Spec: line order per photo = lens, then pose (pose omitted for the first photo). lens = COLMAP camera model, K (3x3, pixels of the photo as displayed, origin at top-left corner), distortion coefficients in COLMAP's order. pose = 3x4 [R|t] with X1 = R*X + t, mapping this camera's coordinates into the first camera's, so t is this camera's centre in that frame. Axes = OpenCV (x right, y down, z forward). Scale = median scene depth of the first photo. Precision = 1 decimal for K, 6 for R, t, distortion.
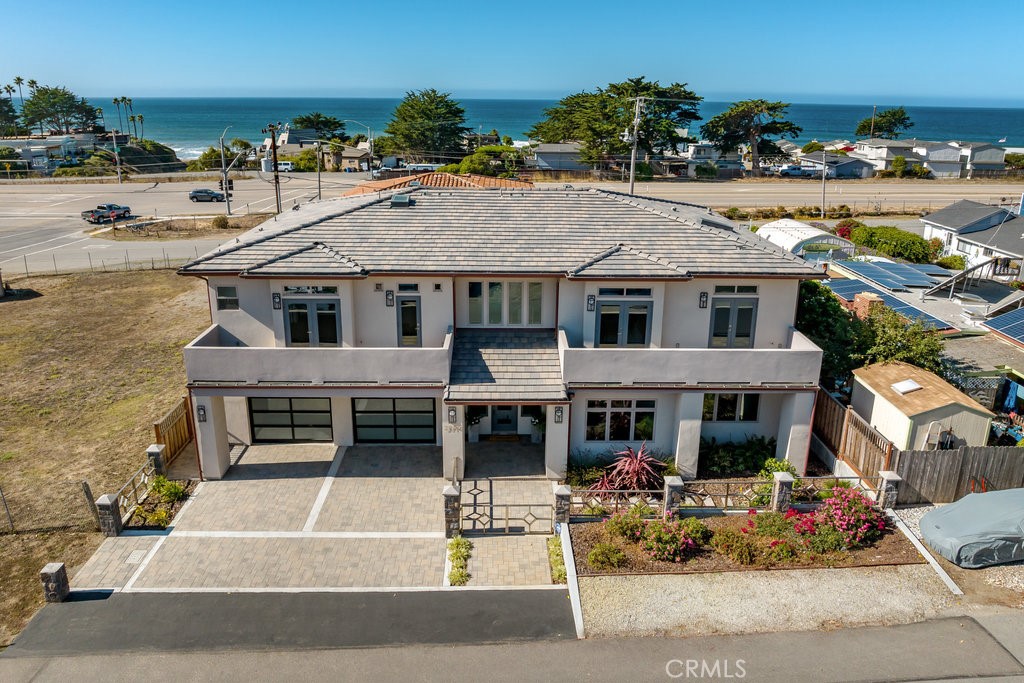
lens RADIAL K [[730.6, 0, 525.9], [0, 730.6, 337.5], [0, 0, 1]] dist [-0.055657, 0.025197]
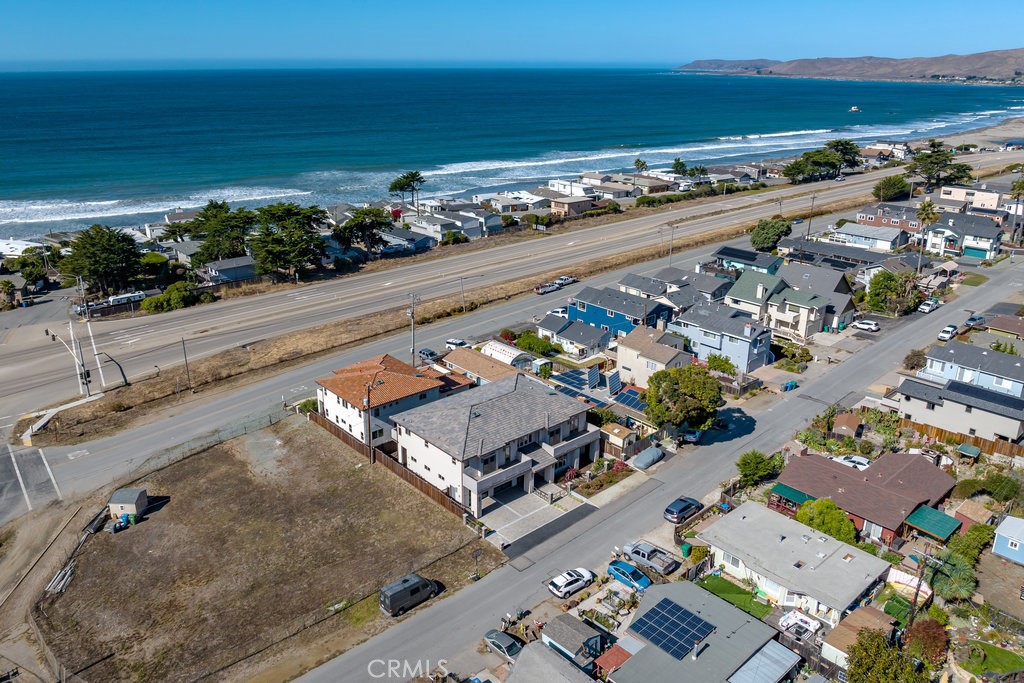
lens RADIAL K [[730.6, 0, 525.9], [0, 730.6, 337.5], [0, 0, 1]] dist [-0.055657, 0.025197]
pose [[0.754376, -0.217379, 0.619405, -0.899278], [0.195379, 0.975168, 0.104280, -0.383923], [-0.626693, 0.042353, 0.778115, -0.742429]]
